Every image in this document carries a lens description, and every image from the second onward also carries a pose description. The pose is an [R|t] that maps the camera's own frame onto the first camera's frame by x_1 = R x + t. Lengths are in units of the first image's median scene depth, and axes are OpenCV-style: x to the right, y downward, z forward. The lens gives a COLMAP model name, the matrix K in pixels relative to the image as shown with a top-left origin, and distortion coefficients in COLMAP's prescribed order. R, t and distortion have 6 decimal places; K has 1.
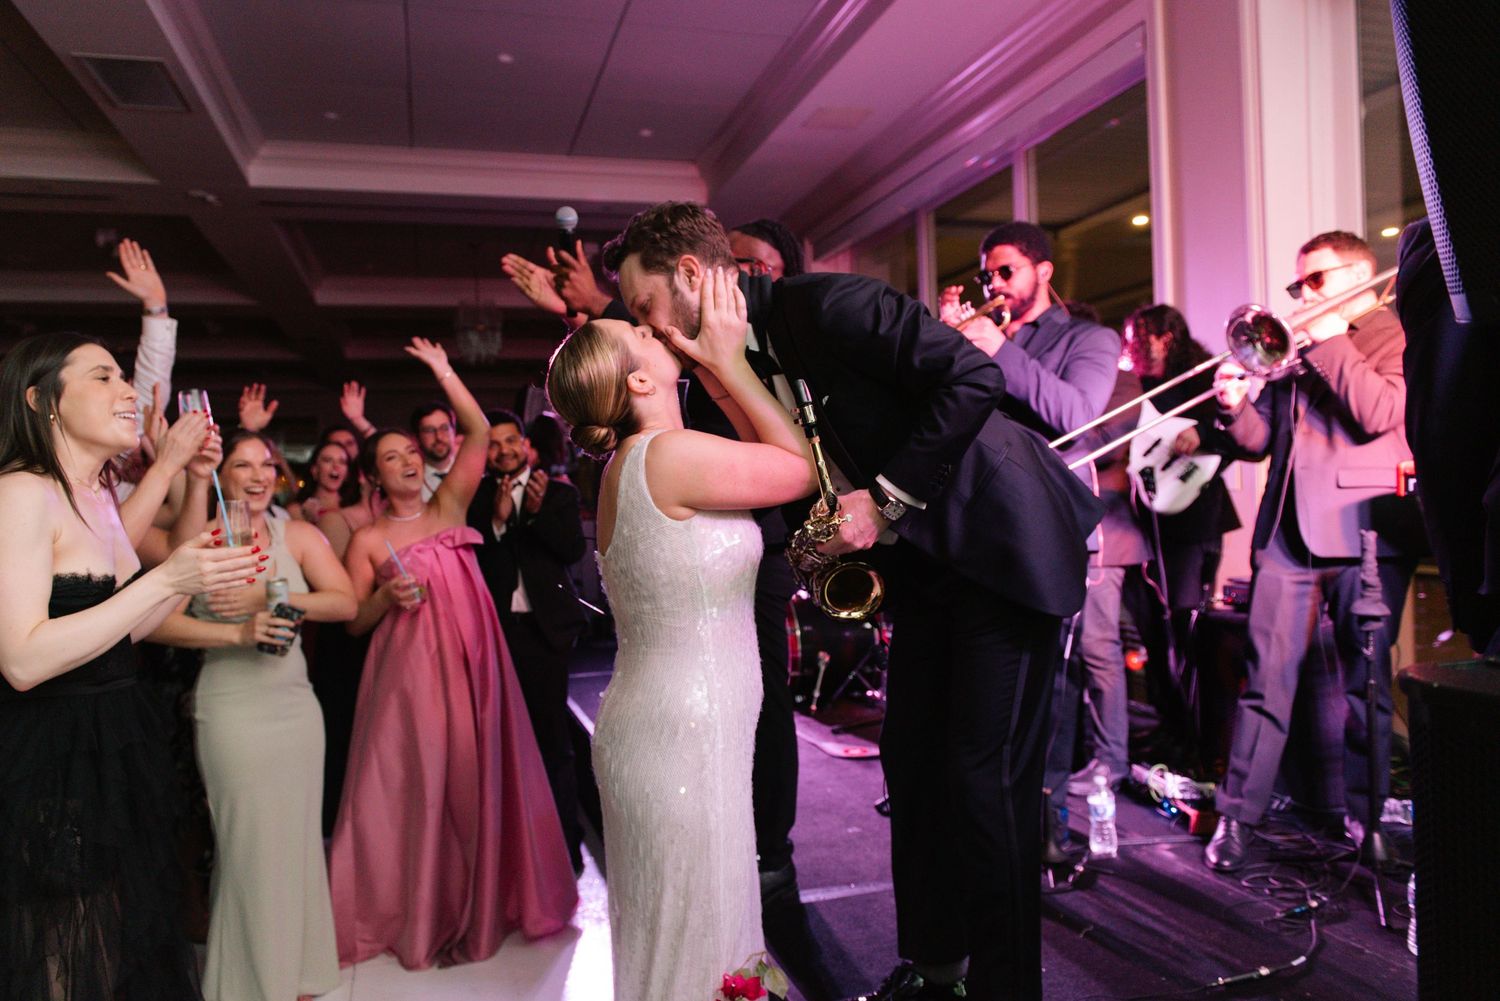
lens RADIAL K [[1067.1, 0, 724.7], [0, 1067.1, 507.7], [0, 0, 1]] dist [0.049200, -0.000224]
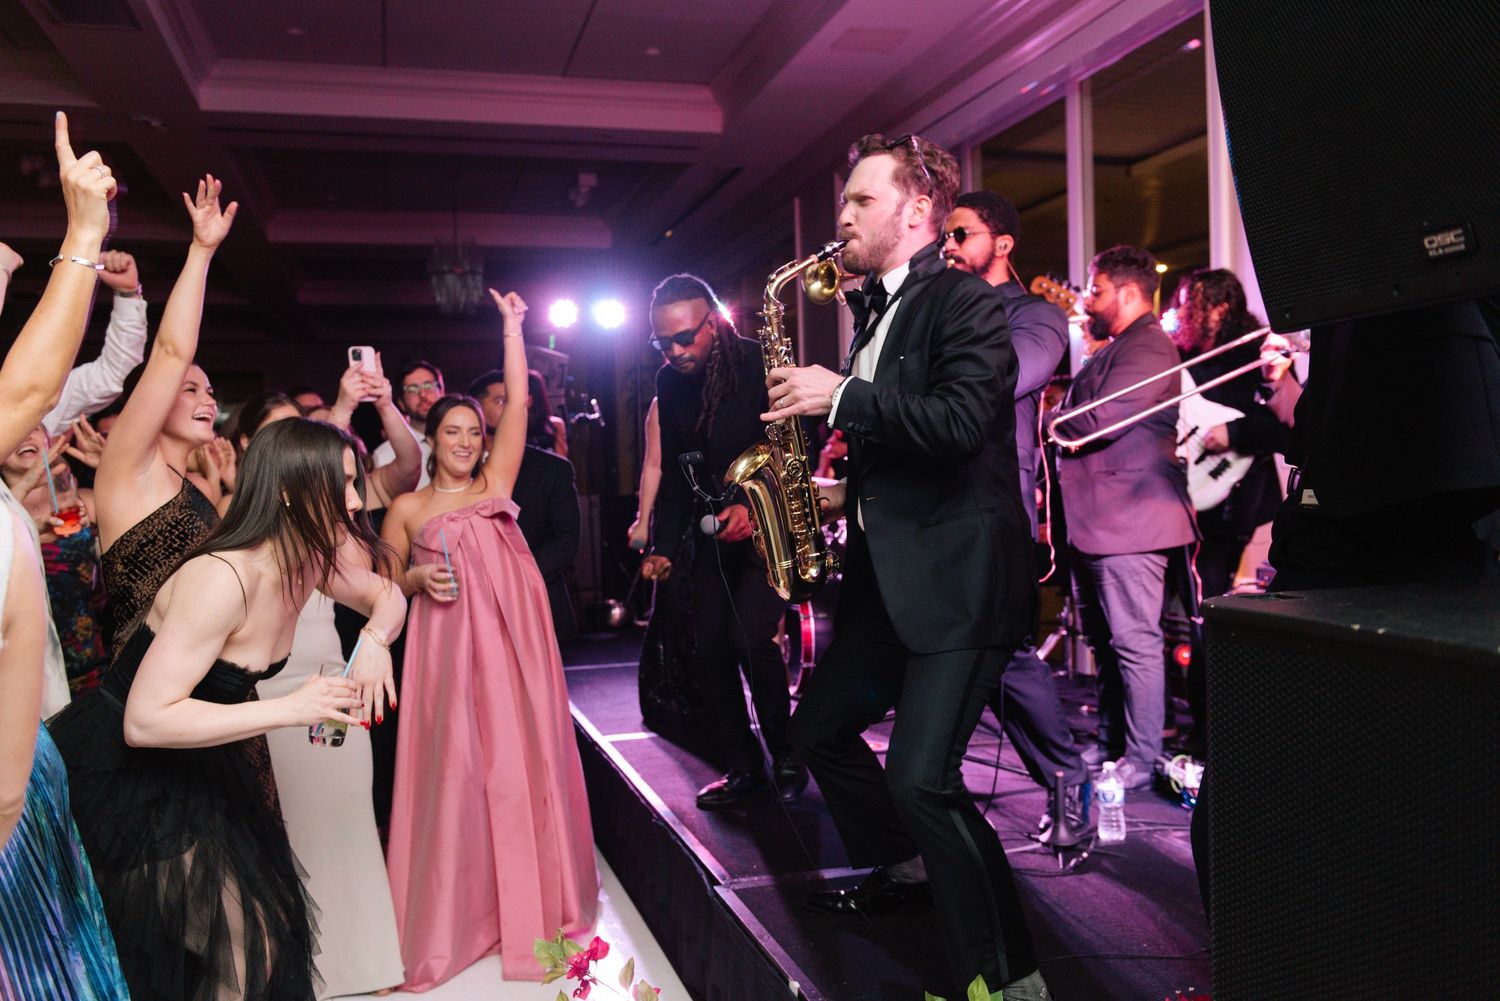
lens RADIAL K [[1314.5, 0, 750.0], [0, 1314.5, 500.5], [0, 0, 1]] dist [-0.010164, -0.007925]
pose [[0.999971, 0.007629, 0.000342, 0.012357], [-0.007633, 0.999864, 0.014613, -0.001283], [-0.000231, -0.014615, 0.999893, -0.108584]]
